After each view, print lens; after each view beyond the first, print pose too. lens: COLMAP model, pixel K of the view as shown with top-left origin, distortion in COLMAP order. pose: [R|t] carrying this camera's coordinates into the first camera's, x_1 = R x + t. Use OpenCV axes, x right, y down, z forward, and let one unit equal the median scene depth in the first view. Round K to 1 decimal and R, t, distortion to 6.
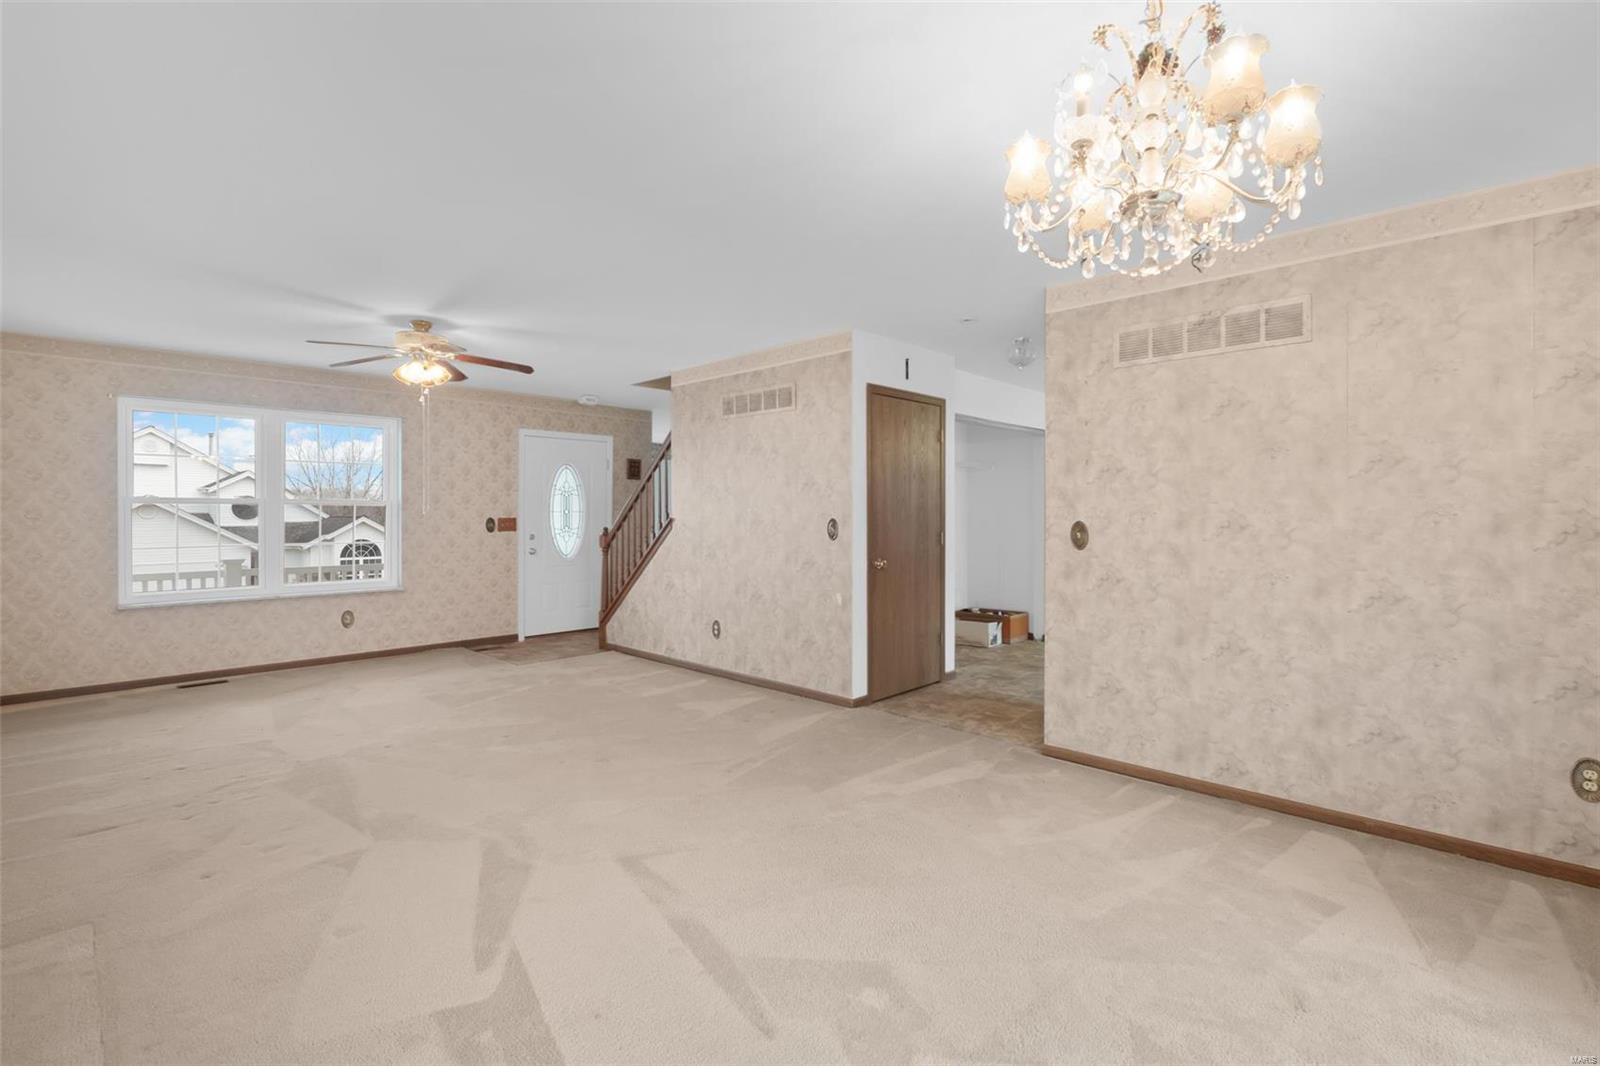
lens RADIAL K [[720.9, 0, 797.9], [0, 720.9, 528.1], [0, 0, 1]] dist [0.019278, -0.000242]
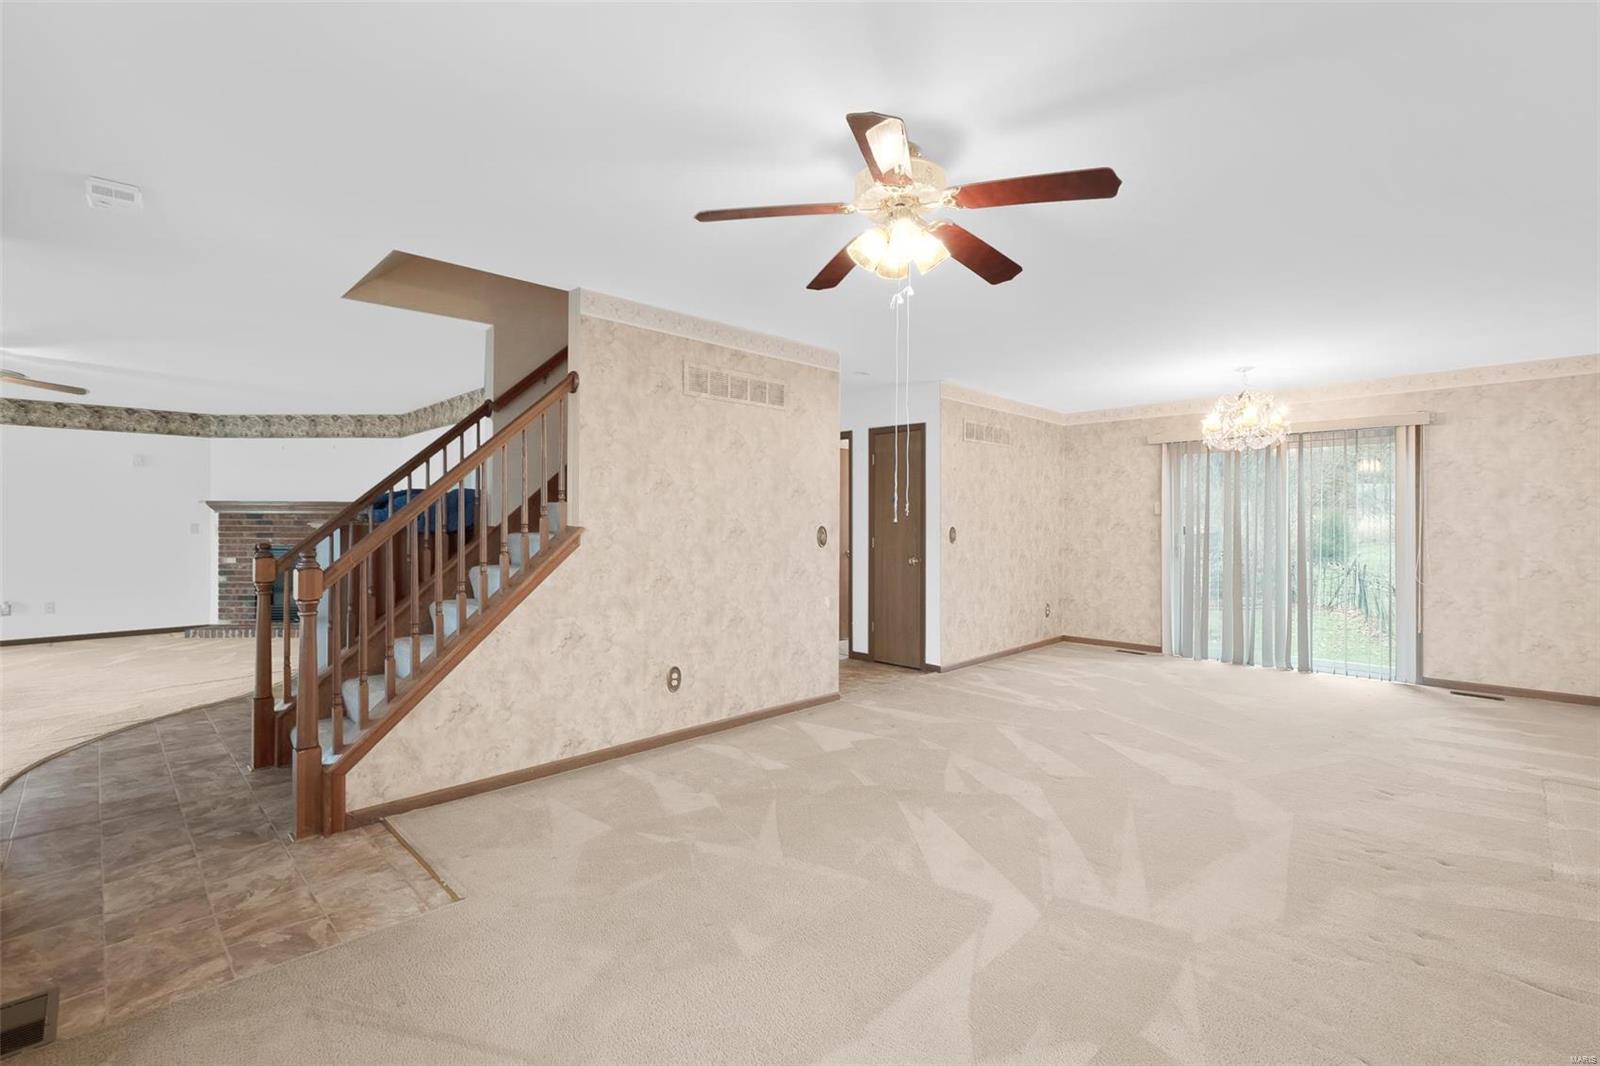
lens RADIAL K [[720.9, 0, 790.2], [0, 720.9, 526.9], [0, 0, 1]] dist [0.019278, -0.000242]
pose [[0.025270, -0.008099, 0.999648, -0.911291], [0.013394, 0.999880, 0.007762, -0.019073], [-0.999591, 0.013194, 0.025375, 0.935629]]
